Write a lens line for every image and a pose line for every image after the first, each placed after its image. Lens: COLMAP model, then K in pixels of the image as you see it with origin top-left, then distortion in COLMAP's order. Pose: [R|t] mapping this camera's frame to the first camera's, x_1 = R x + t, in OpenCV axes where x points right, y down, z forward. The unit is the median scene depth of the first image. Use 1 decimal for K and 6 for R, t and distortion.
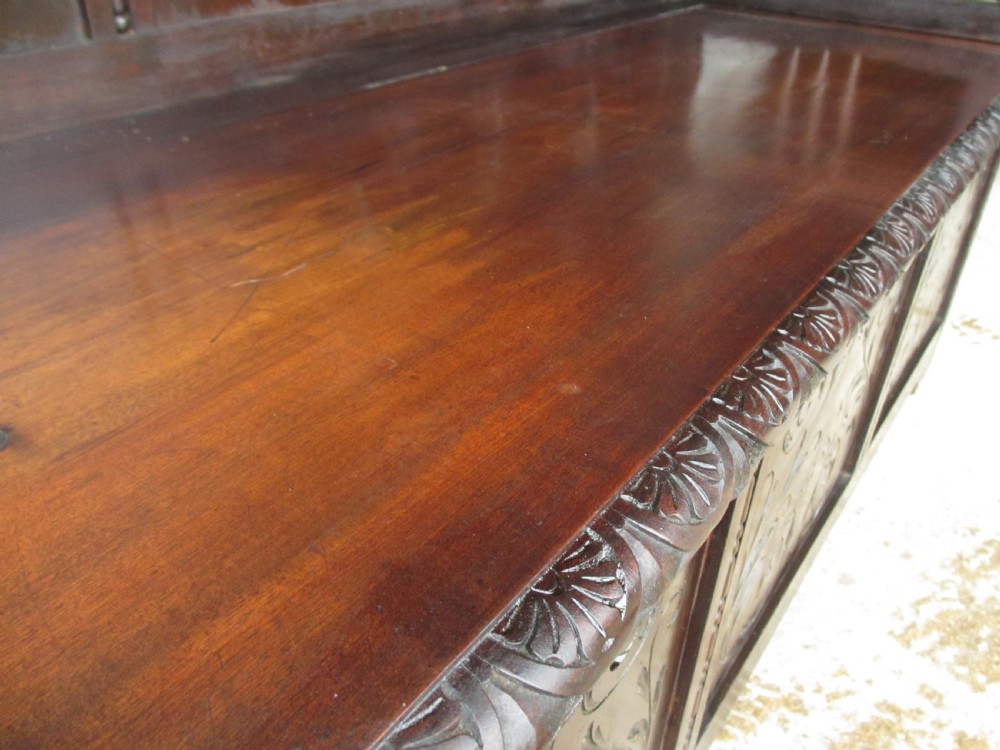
lens RADIAL K [[841.6, 0, 498.5], [0, 841.6, 366.1], [0, 0, 1]] dist [-0.047615, 0.010214]
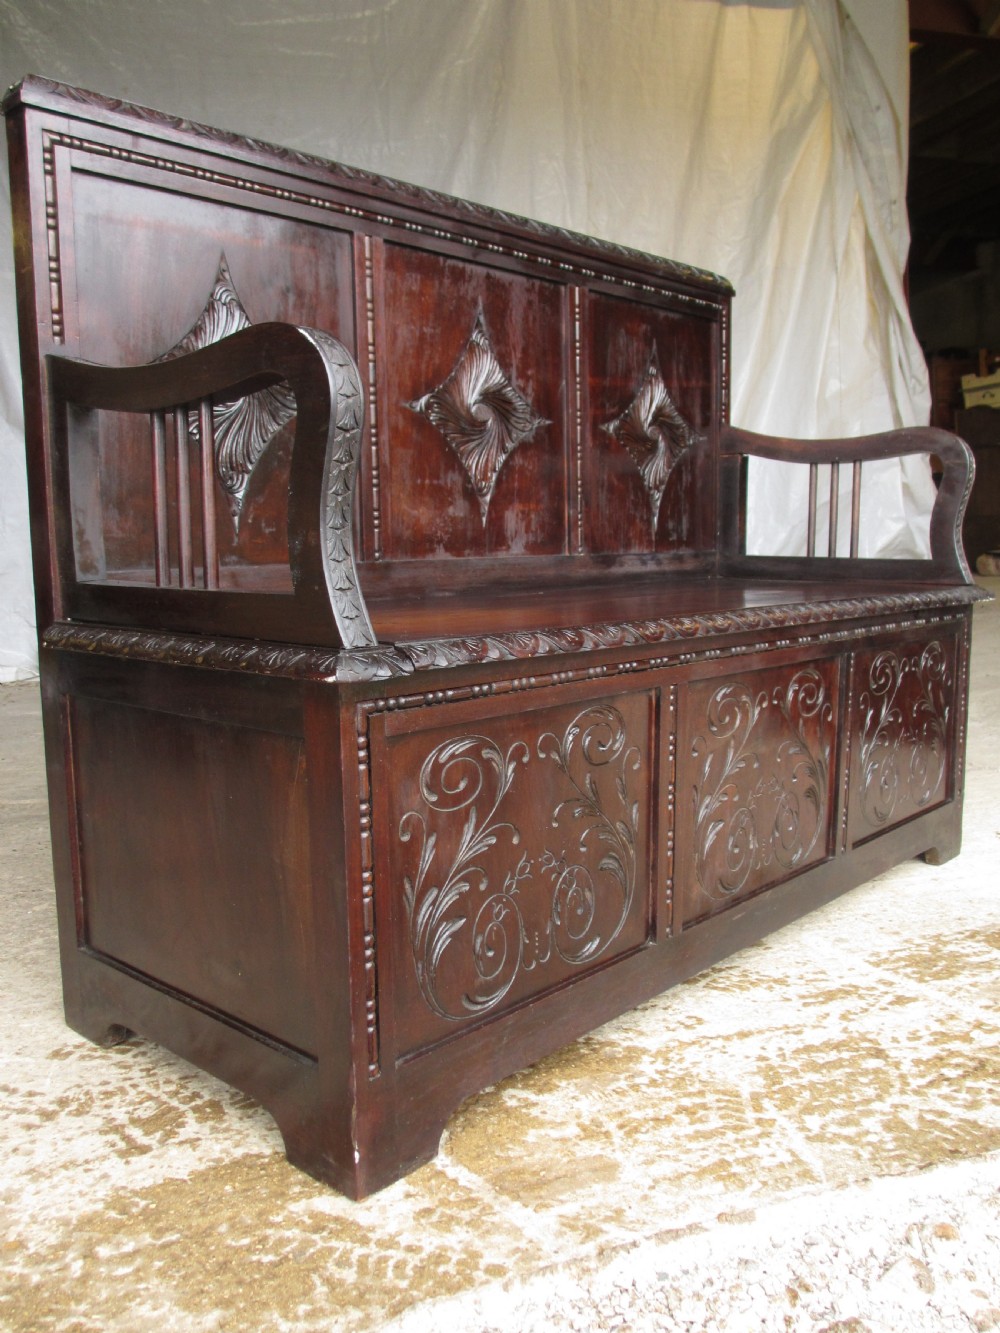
lens RADIAL K [[1121.8, 0, 497.3], [0, 1121.8, 667.7], [0, 0, 1]] dist [-0.047615, 0.010214]
pose [[0.991869, -0.022006, -0.125342, 0.140670], [-0.031081, 0.913218, -0.406283, 0.783881], [0.123406, 0.406876, 0.905110, -1.107030]]
